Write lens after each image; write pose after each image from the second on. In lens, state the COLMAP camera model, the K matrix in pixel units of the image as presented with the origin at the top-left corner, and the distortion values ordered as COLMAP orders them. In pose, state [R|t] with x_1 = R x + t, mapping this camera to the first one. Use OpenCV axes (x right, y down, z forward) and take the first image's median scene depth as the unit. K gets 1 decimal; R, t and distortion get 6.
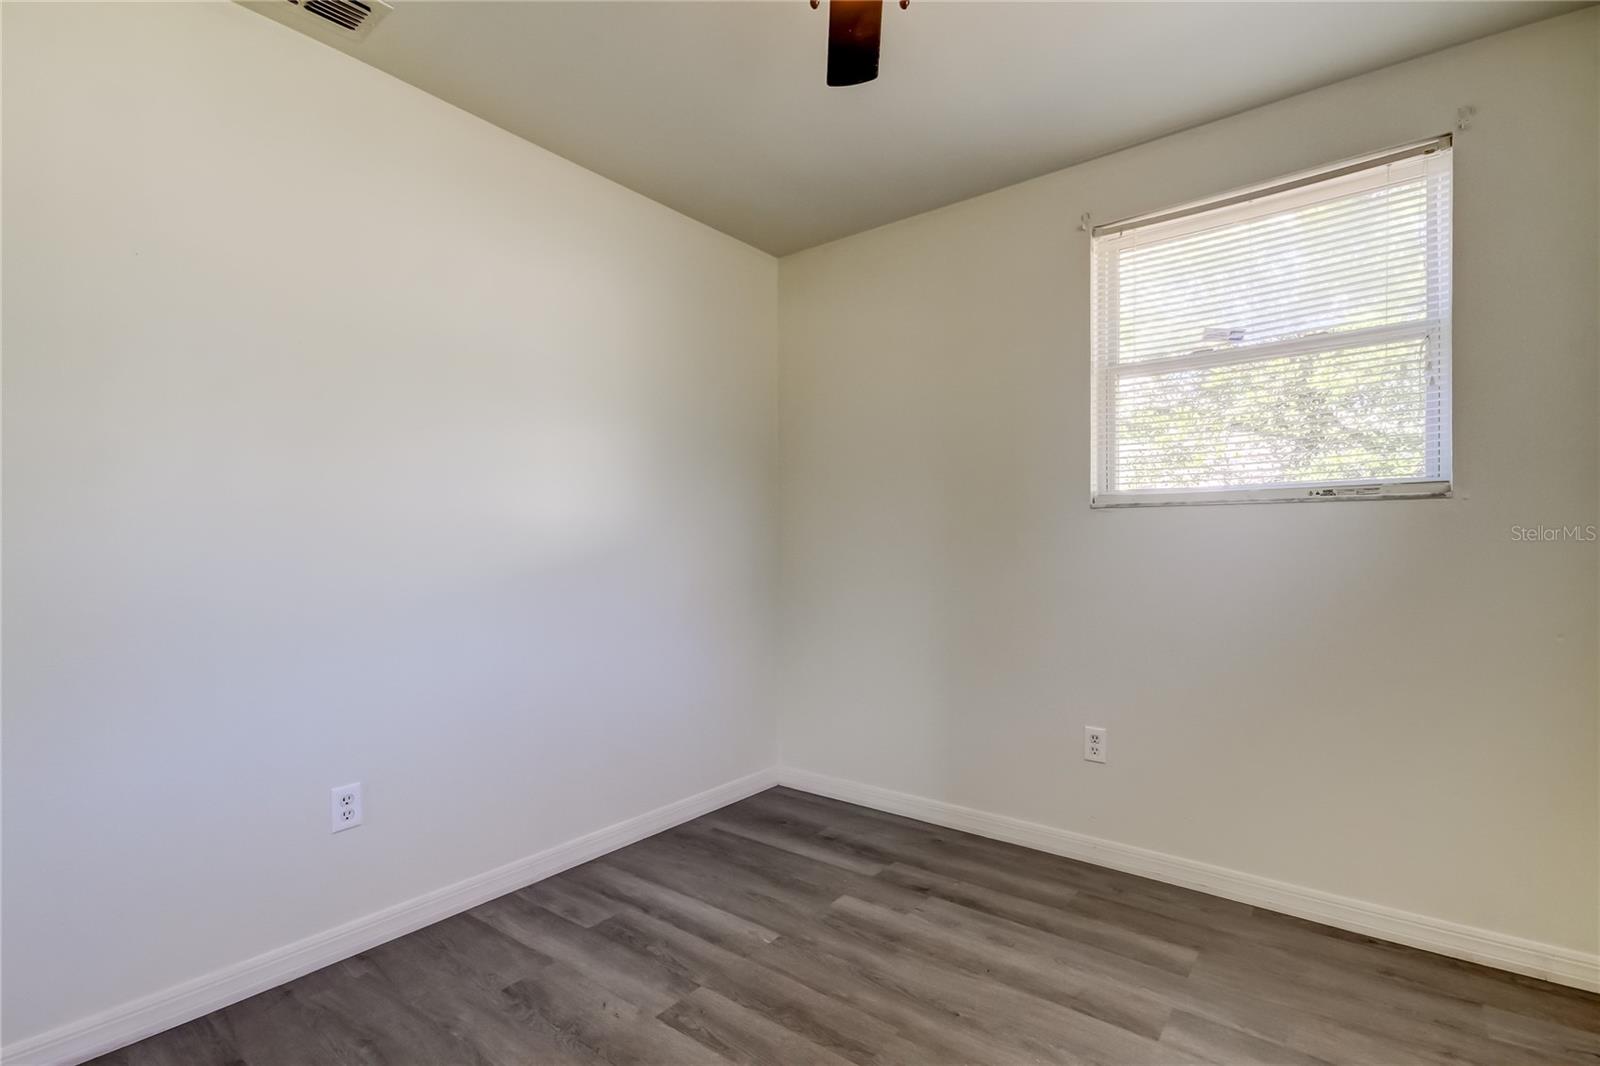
lens RADIAL K [[745.7, 0, 792.9], [0, 745.7, 529.1], [0, 0, 1]] dist [0.026057, -0.008859]
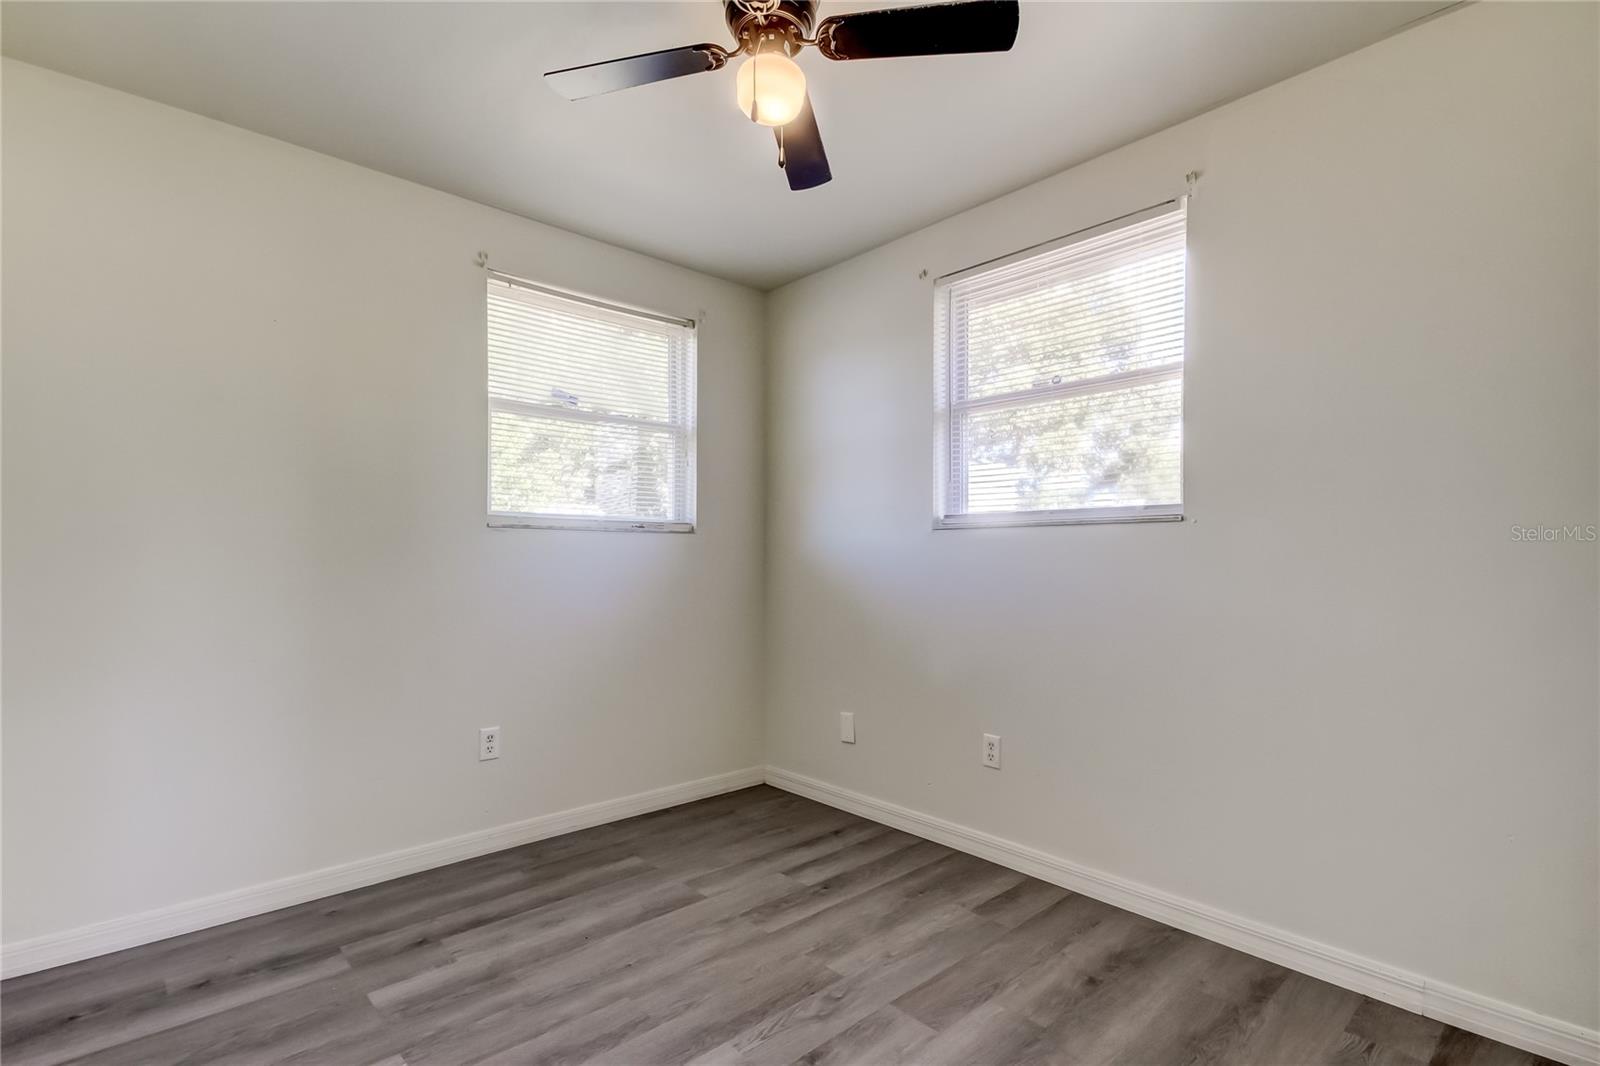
lens RADIAL K [[745.7, 0, 811.1], [0, 745.7, 539.3], [0, 0, 1]] dist [0.026057, -0.008859]
pose [[0.170566, 0.027131, 0.984973, -0.695619], [-0.025426, 0.999409, -0.023126, 0.003559], [-0.985018, -0.021099, 0.171155, 0.414765]]
